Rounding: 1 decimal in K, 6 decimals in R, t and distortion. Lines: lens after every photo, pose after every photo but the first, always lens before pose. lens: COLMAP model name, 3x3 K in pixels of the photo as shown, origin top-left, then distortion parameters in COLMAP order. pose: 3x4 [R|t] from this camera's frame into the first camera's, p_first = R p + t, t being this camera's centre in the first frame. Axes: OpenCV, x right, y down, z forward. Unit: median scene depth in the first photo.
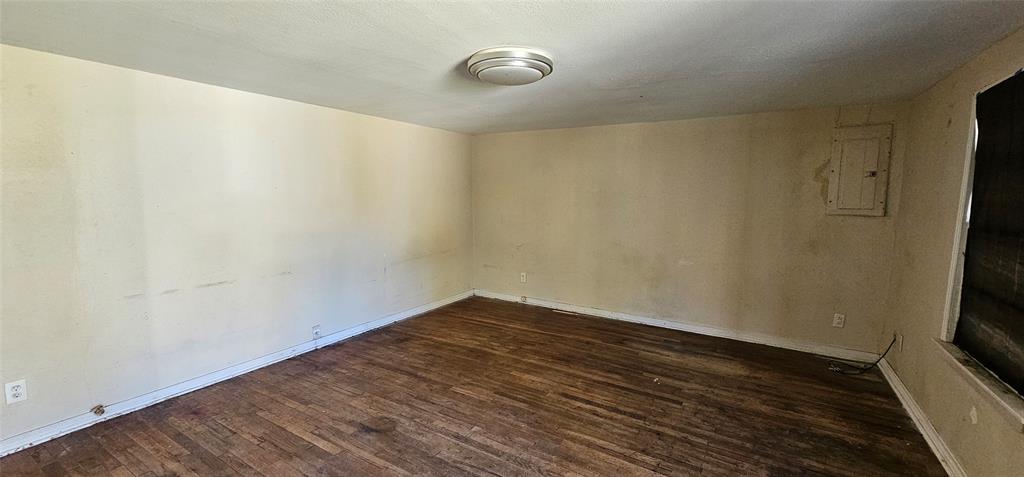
lens RADIAL K [[419.9, 0, 509.1], [0, 419.9, 244.4], [0, 0, 1]] dist [-0.002377, -0.000238]
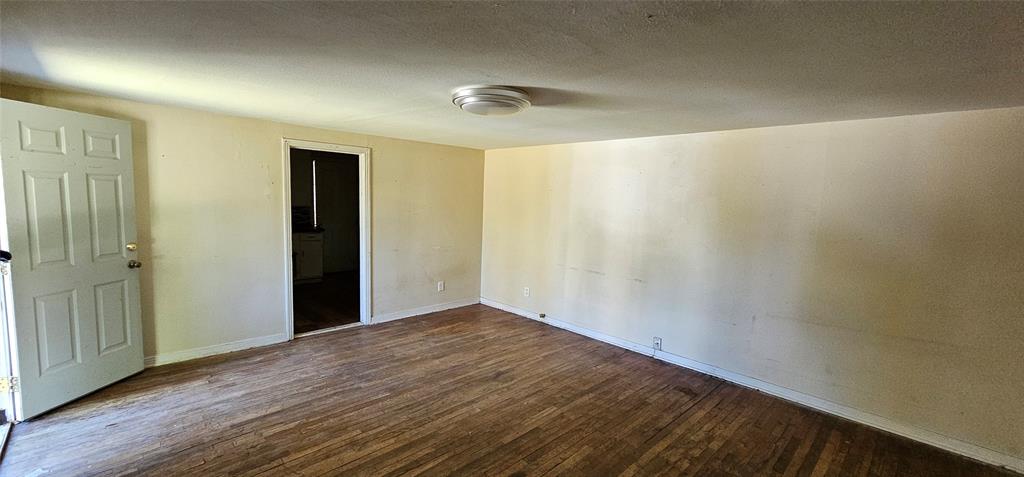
lens RADIAL K [[419.9, 0, 509.1], [0, 419.9, 244.4], [0, 0, 1]] dist [-0.002377, -0.000238]
pose [[-0.243866, 0.094368, -0.965207, 0.776820], [-0.158193, 0.978054, 0.135593, -0.150124], [0.956820, 0.185756, -0.223585, 0.980373]]
